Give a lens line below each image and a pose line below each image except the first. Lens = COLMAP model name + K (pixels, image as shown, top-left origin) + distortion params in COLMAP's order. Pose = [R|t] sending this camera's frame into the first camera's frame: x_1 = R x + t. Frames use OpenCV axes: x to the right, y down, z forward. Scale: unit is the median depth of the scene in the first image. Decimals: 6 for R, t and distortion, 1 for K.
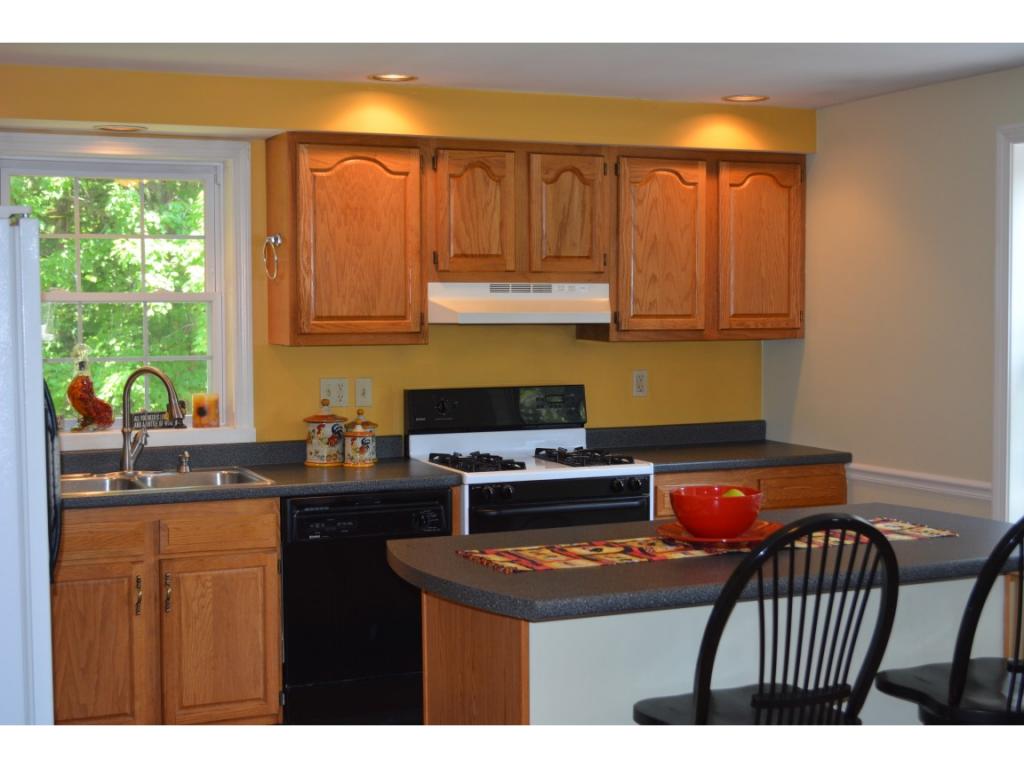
lens RADIAL K [[1510.7, 0, 510.7], [0, 1510.7, 385.6], [0, 0, 1]] dist [0.031142, 0.000000]
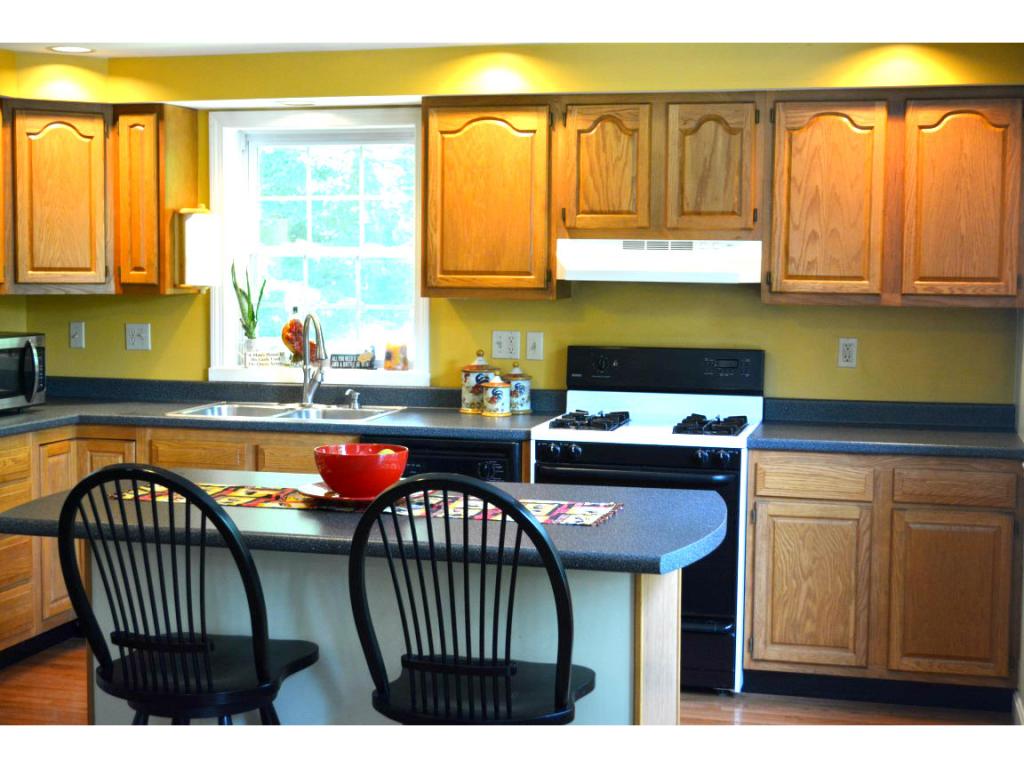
lens RADIAL K [[1510.7, 0, 516.2], [0, 1510.7, 381.0], [0, 0, 1]] dist [0.031142, 0.000000]
pose [[0.787362, 0.059859, -0.613579, 0.539444], [-0.047649, 0.998207, 0.036238, -0.008895], [0.614647, 0.000704, 0.788802, 0.188538]]
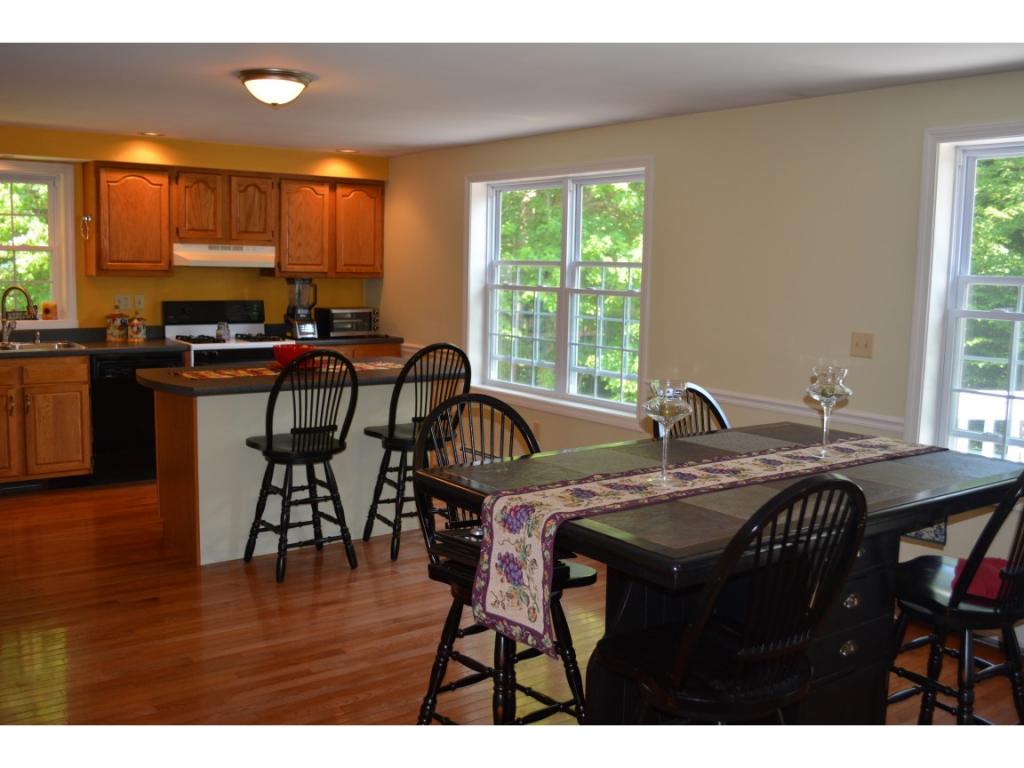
lens RADIAL K [[993.7, 0, 509.3], [0, 993.7, 384.9], [0, 0, 1]] dist [-0.058974, 0.000000]
pose [[0.976077, 0.000729, 0.217425, 0.085428], [-0.016940, 0.997210, 0.072705, 0.010447], [-0.216765, -0.074649, 0.973365, -0.291071]]
